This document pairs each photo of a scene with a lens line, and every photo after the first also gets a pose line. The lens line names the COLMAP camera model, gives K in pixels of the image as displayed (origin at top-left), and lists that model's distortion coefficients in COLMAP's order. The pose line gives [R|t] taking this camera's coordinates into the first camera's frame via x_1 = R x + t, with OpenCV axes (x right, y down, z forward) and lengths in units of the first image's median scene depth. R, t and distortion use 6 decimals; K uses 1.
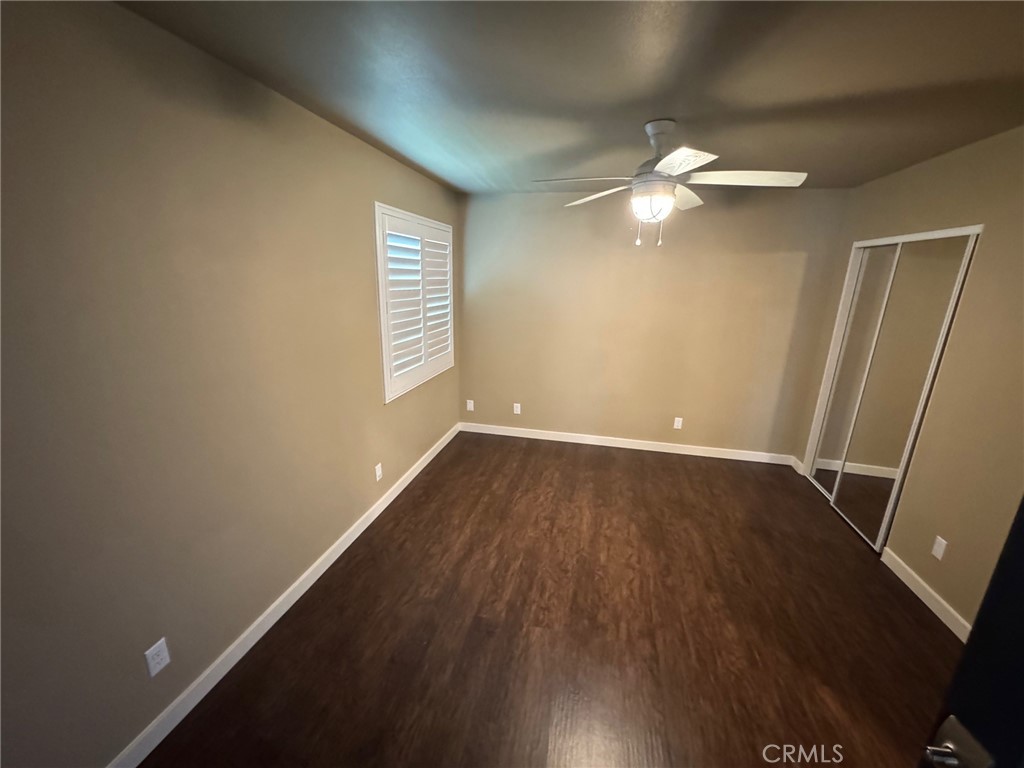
lens RADIAL K [[407.8, 0, 512.0], [0, 407.8, 384.0], [0, 0, 1]] dist [-0.002027, -0.000361]
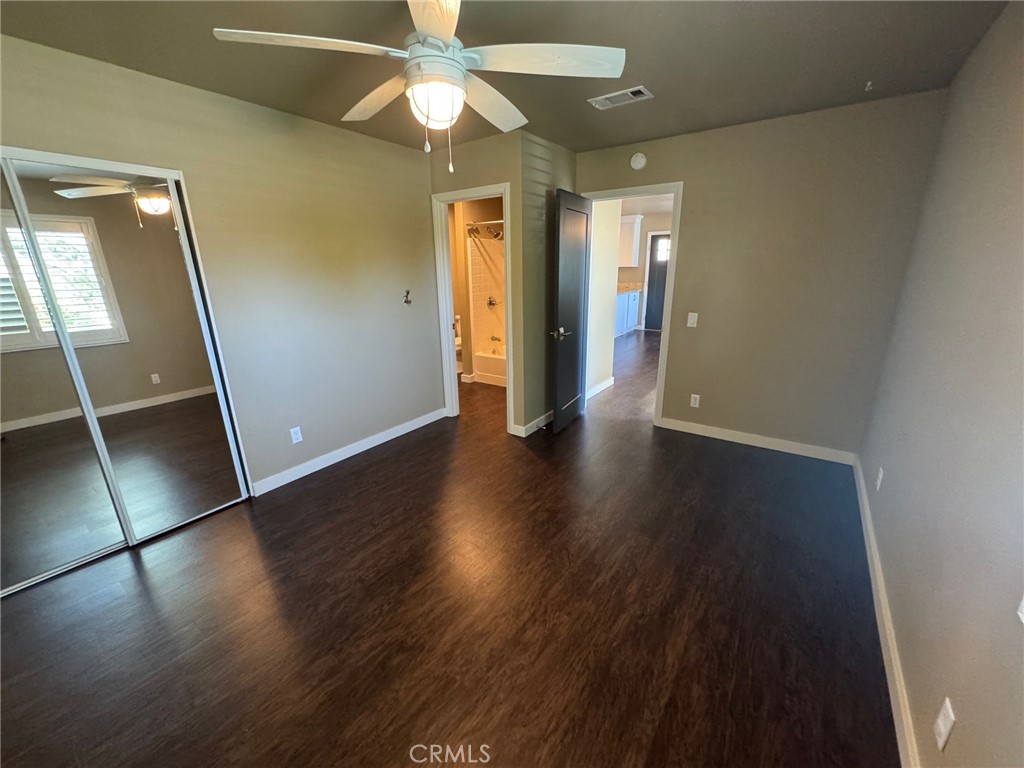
lens RADIAL K [[407.8, 0, 512.0], [0, 407.8, 384.0], [0, 0, 1]] dist [-0.002027, -0.000361]
pose [[-0.919813, -0.121431, 0.373094, -0.073664], [0.092886, 0.856479, 0.507756, -0.299811], [-0.381204, 0.501696, -0.776521, 1.412636]]
